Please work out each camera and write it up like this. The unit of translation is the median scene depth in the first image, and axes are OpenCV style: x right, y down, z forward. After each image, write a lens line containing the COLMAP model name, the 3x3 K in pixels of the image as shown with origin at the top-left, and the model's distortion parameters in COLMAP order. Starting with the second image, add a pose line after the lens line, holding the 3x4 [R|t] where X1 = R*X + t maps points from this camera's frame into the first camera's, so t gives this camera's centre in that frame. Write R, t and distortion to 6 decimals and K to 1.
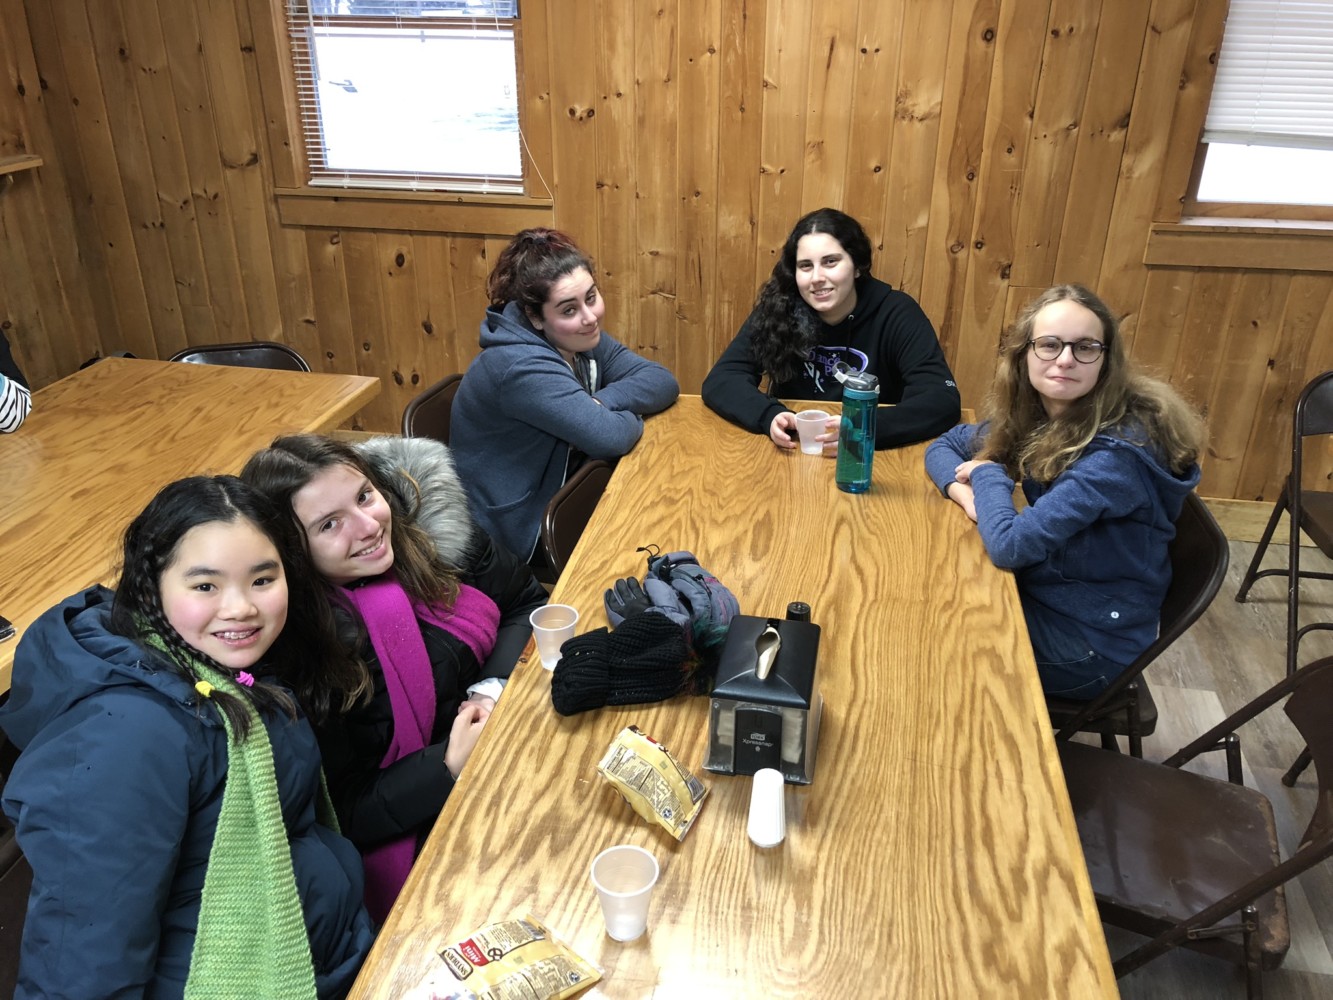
lens RADIAL K [[1079.8, 0, 666.9], [0, 1079.8, 492.0], [0, 0, 1]] dist [0.003837, 0.022844]
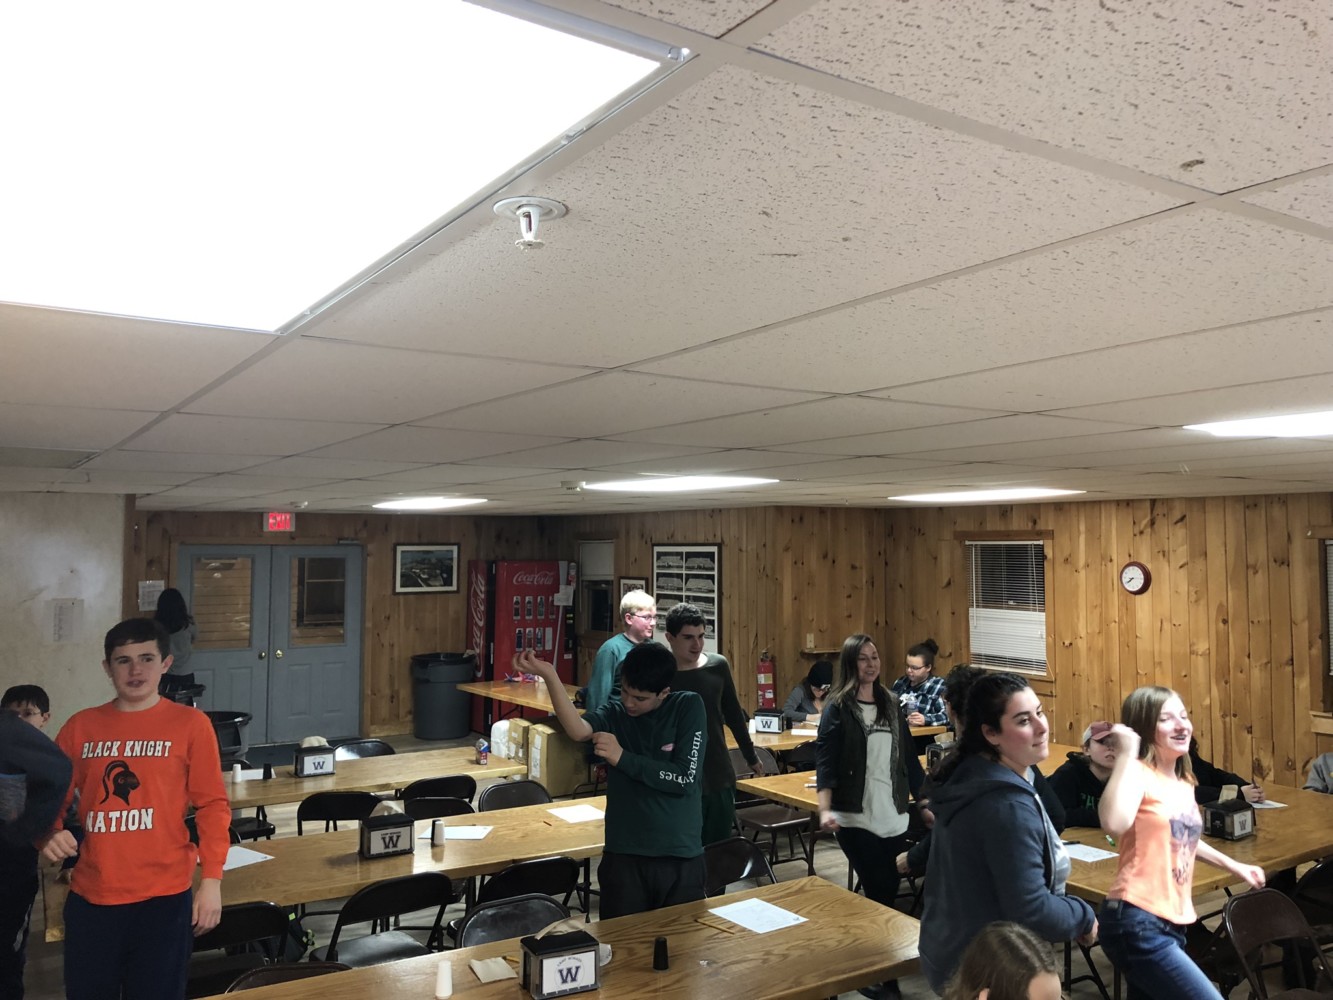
lens RADIAL K [[1081.7, 0, 679.2], [0, 1081.7, 491.0], [0, 0, 1]] dist [0.063570, -0.052841]
pose [[0.683089, -0.044489, -0.728979, 1.127357], [-0.305203, 0.889420, -0.340270, 0.434227], [0.663507, 0.454922, 0.593974, -1.164805]]
